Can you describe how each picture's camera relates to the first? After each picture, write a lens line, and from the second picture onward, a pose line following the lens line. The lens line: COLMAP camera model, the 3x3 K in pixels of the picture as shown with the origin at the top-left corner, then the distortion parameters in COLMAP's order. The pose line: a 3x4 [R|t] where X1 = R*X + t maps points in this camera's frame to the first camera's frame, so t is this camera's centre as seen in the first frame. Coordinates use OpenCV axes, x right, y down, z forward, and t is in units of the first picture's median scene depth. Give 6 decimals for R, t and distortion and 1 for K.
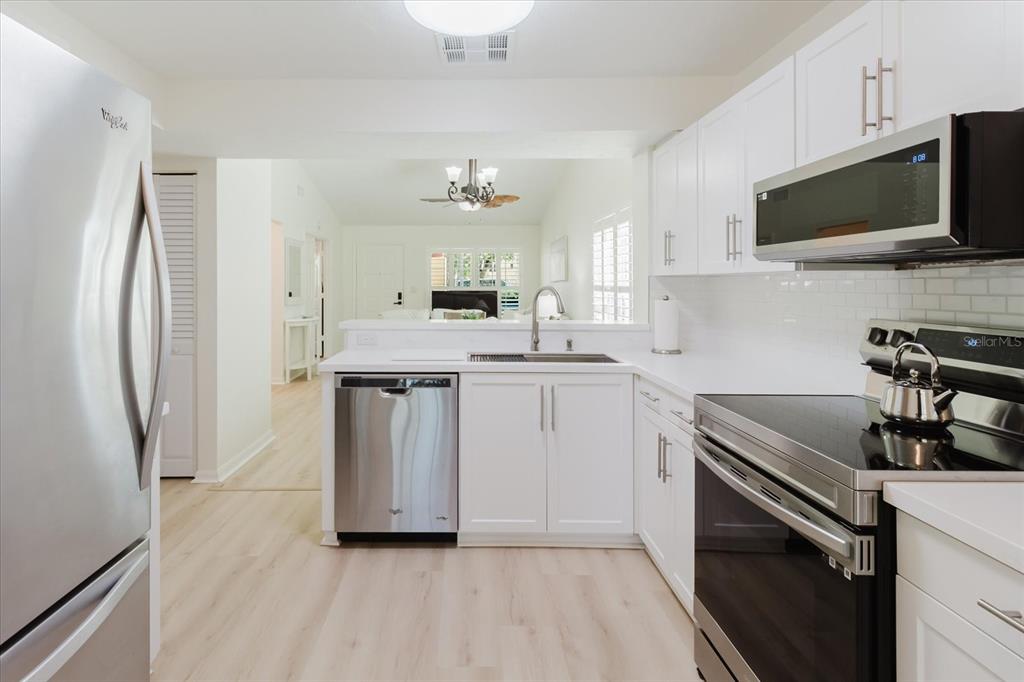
lens RADIAL K [[536.7, 0, 461.3], [0, 536.7, 284.8], [0, 0, 1]] dist [0.002034, -0.001637]
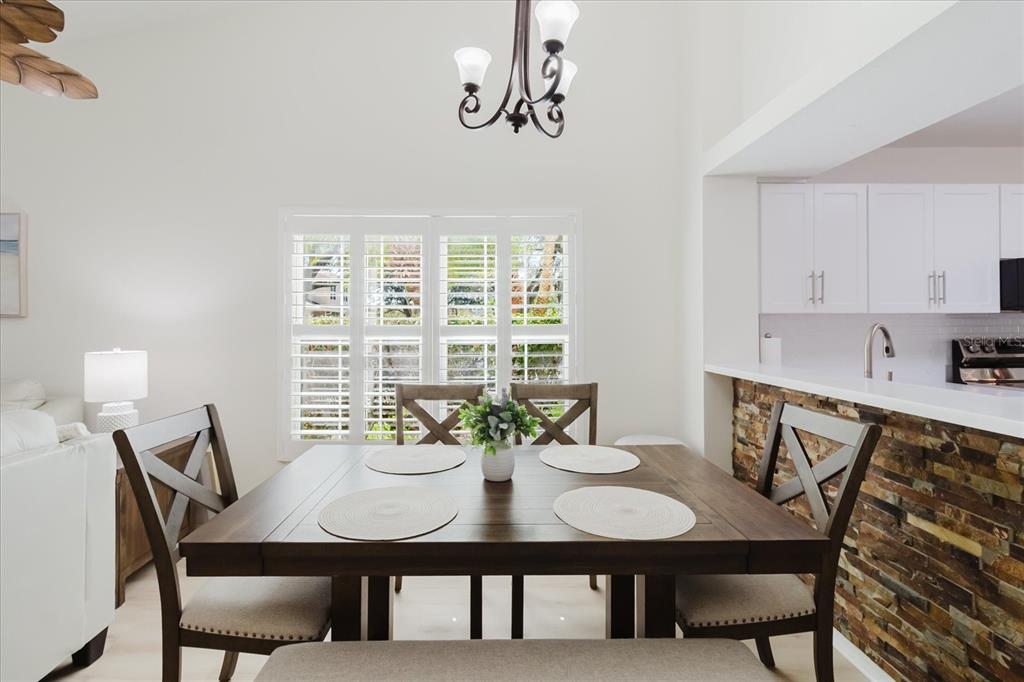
lens RADIAL K [[485.0, 0, 490.7], [0, 485.0, 319.1], [0, 0, 1]] dist [0.001498, 0.000253]
pose [[-0.018102, 0.008282, 0.999802, -0.614547], [0.003503, 0.999960, -0.008219, 0.000391], [-0.999830, 0.003353, -0.018130, 1.856512]]
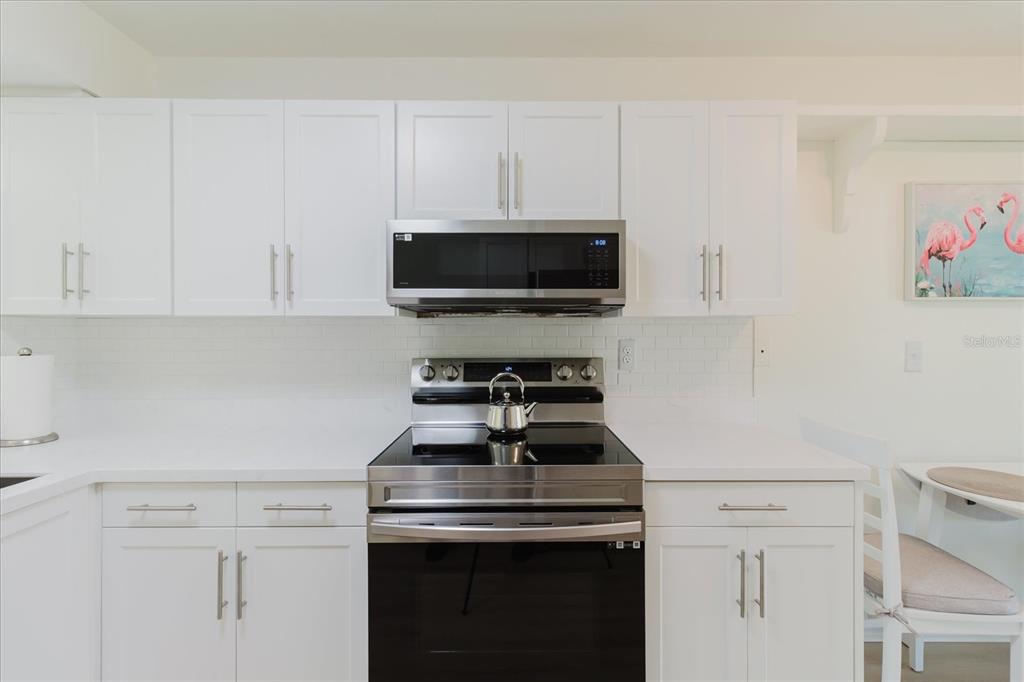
lens RADIAL K [[485.6, 0, 515.1], [0, 485.6, 333.5], [0, 0, 1]] dist [0.000287, 0.000011]
pose [[-0.009737, -0.006990, 0.999928, -0.205868], [0.001803, 0.999974, 0.007008, 0.000591], [-0.999951, 0.001871, -0.009725, 0.552699]]
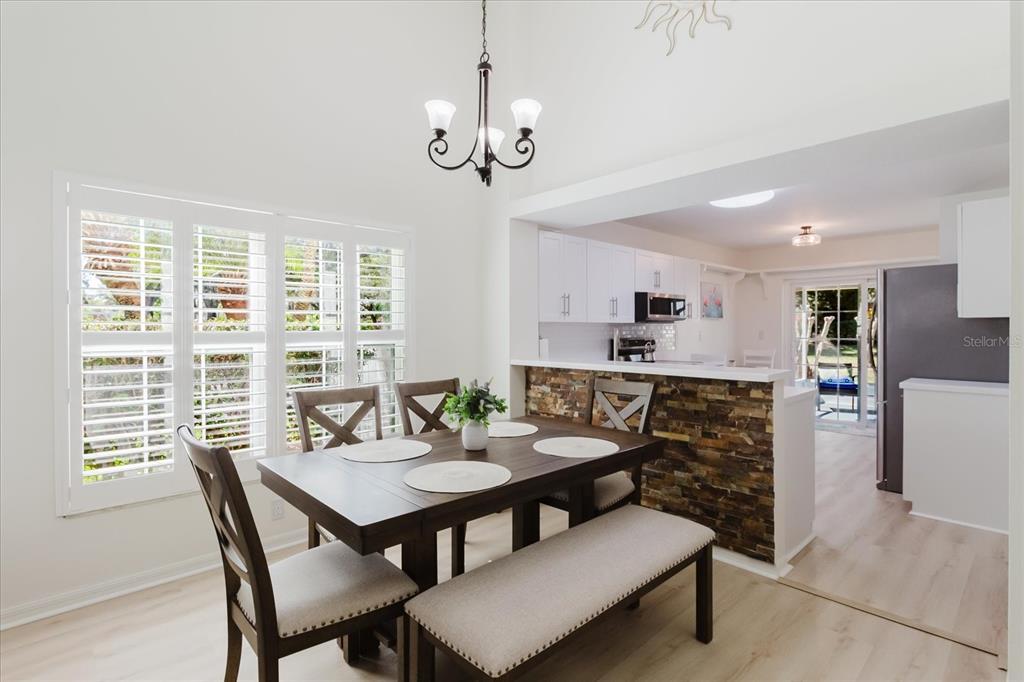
lens RADIAL K [[507.5, 0, 521.0], [0, 507.5, 333.4], [0, 0, 1]] dist [-0.003572, -0.000214]
pose [[-0.700234, -0.005926, 0.713889, -0.643866], [0.003502, 0.999925, 0.011736, -0.001853], [-0.713905, 0.010718, -0.700161, 2.385404]]
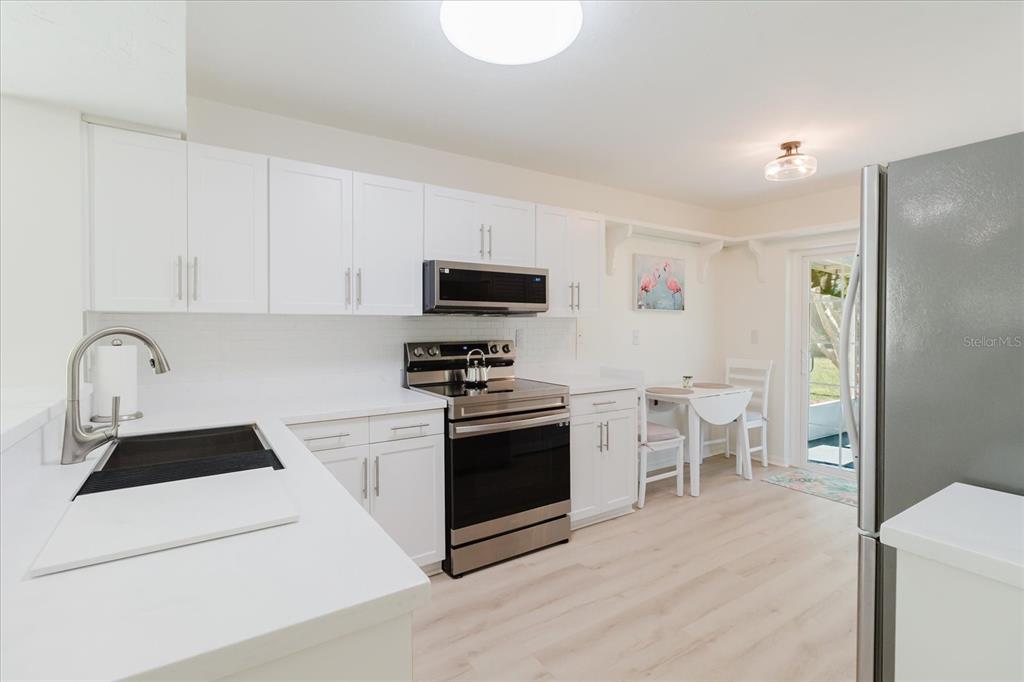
lens RADIAL K [[473.6, 0, 516.8], [0, 473.6, 328.6], [0, 0, 1]] dist [0.000861, 0.000656]
pose [[-0.550775, -0.006587, 0.834628, -0.526438], [0.000799, 0.999964, 0.008419, 0.001155], [-0.834654, 0.005304, -0.550750, 1.100086]]
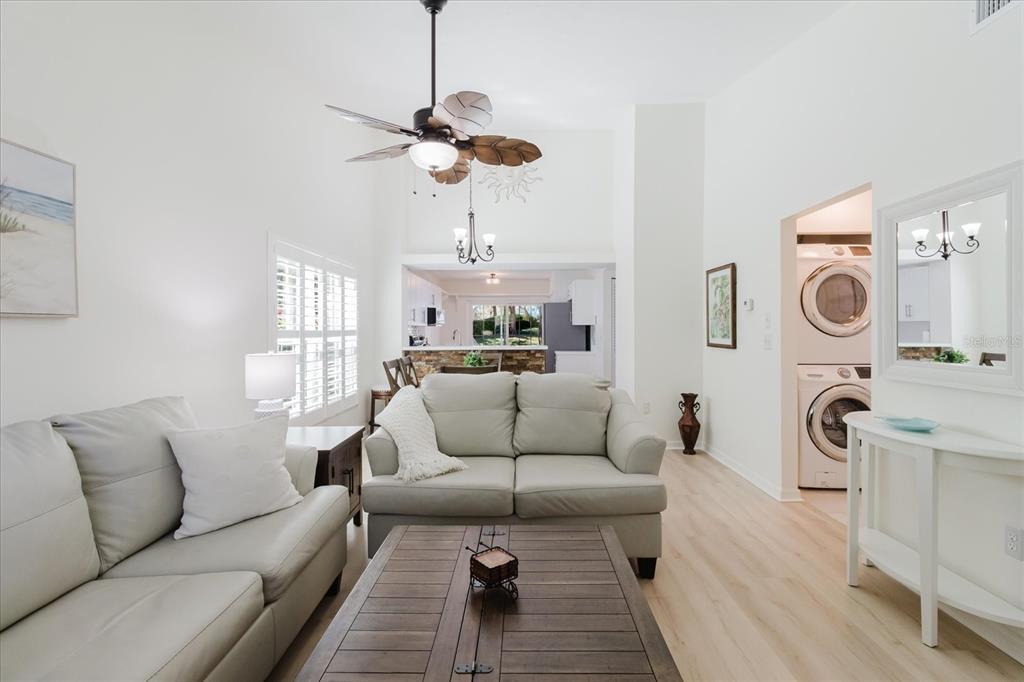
lens RADIAL K [[473.6, 0, 516.8], [0, 473.6, 328.6], [0, 0, 1]] dist [0.000861, 0.000656]
pose [[-0.999912, 0.006228, 0.011693, -0.162548], [0.006221, 0.999980, -0.000610, 0.003774], [-0.011697, -0.000537, -0.999931, 3.710150]]
